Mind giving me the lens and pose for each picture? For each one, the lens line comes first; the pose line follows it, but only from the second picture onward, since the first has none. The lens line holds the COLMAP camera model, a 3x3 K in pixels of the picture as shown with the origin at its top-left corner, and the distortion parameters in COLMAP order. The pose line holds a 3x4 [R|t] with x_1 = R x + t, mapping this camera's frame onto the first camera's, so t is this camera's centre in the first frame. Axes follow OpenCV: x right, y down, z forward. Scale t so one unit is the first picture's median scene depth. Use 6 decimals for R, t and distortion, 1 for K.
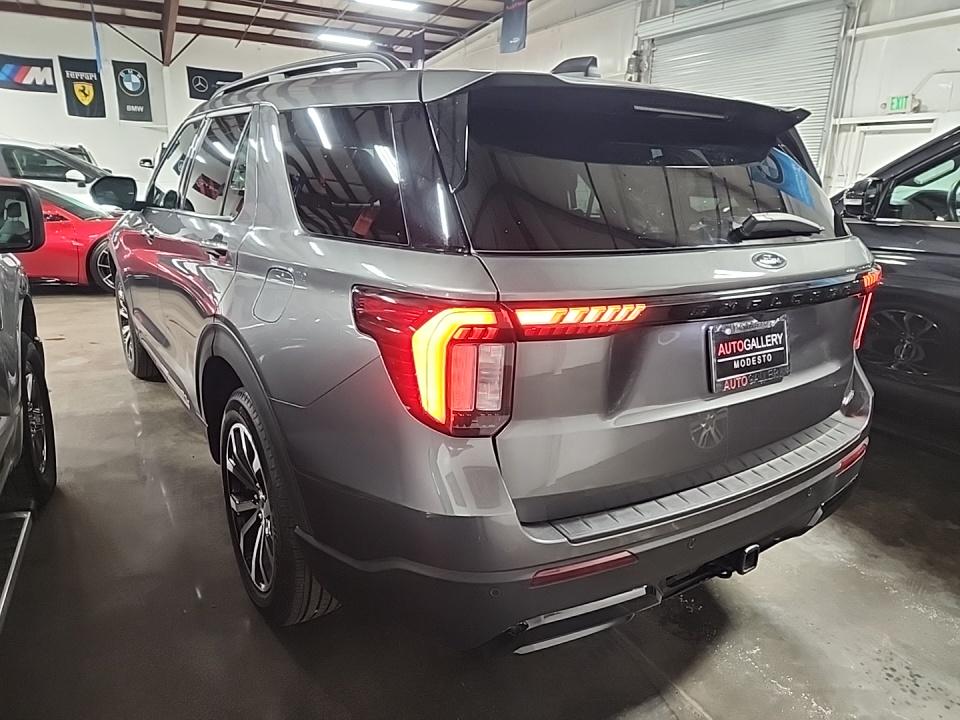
lens RADIAL K [[628.4, 0, 482.7], [0, 628.4, 365.1], [0, 0, 1]] dist [0.058197, -0.046198]
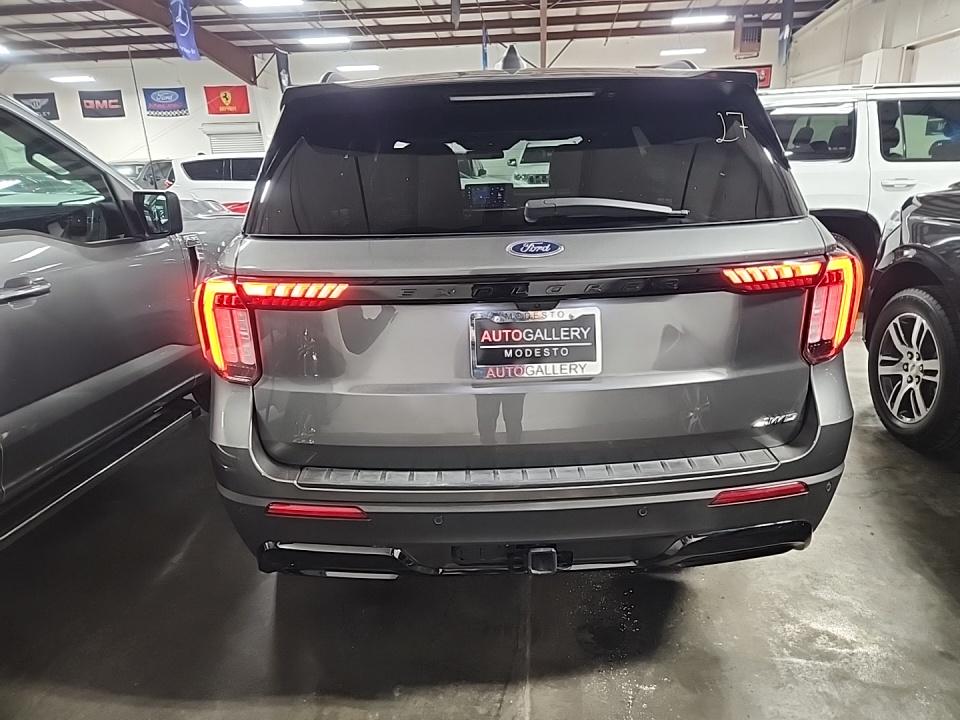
lens RADIAL K [[625.5, 0, 488.5], [0, 625.5, 356.7], [0, 0, 1]] dist [0.066246, -0.045090]
pose [[0.845814, 0.103196, -0.523402, 0.069714], [-0.098882, 0.994438, 0.036274, -0.002234], [0.524234, 0.021074, 0.851313, 0.012583]]
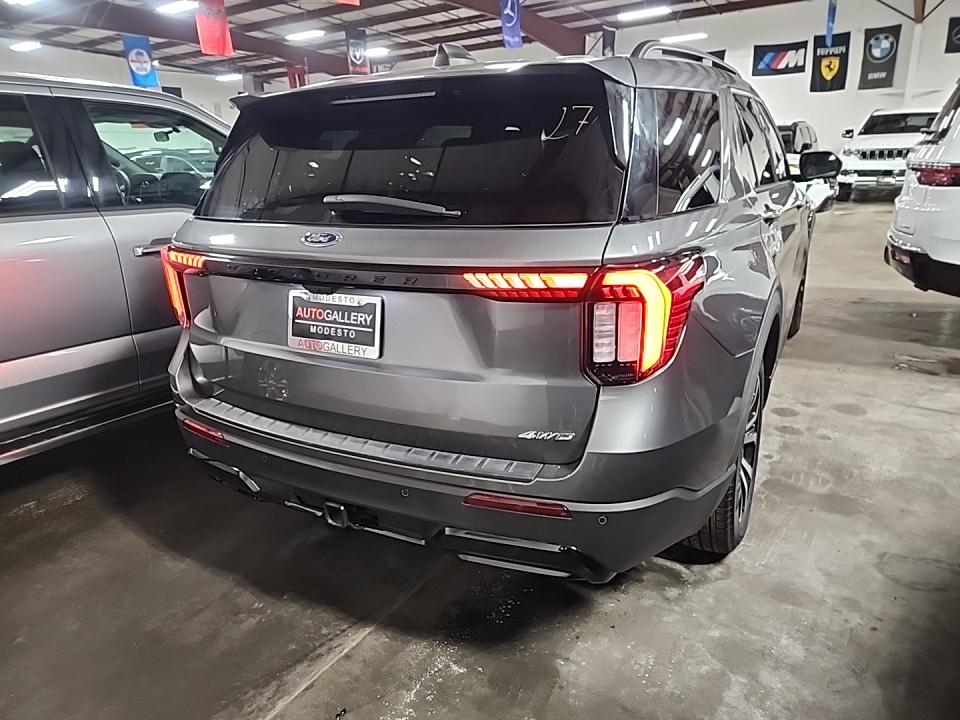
lens RADIAL K [[628.4, 0, 482.7], [0, 628.4, 365.1], [0, 0, 1]] dist [0.058197, -0.046198]
pose [[0.474125, 0.236283, -0.848160, 0.119237], [-0.201303, 0.966893, 0.156830, -0.013889], [0.857136, 0.096380, 0.505993, 0.055095]]
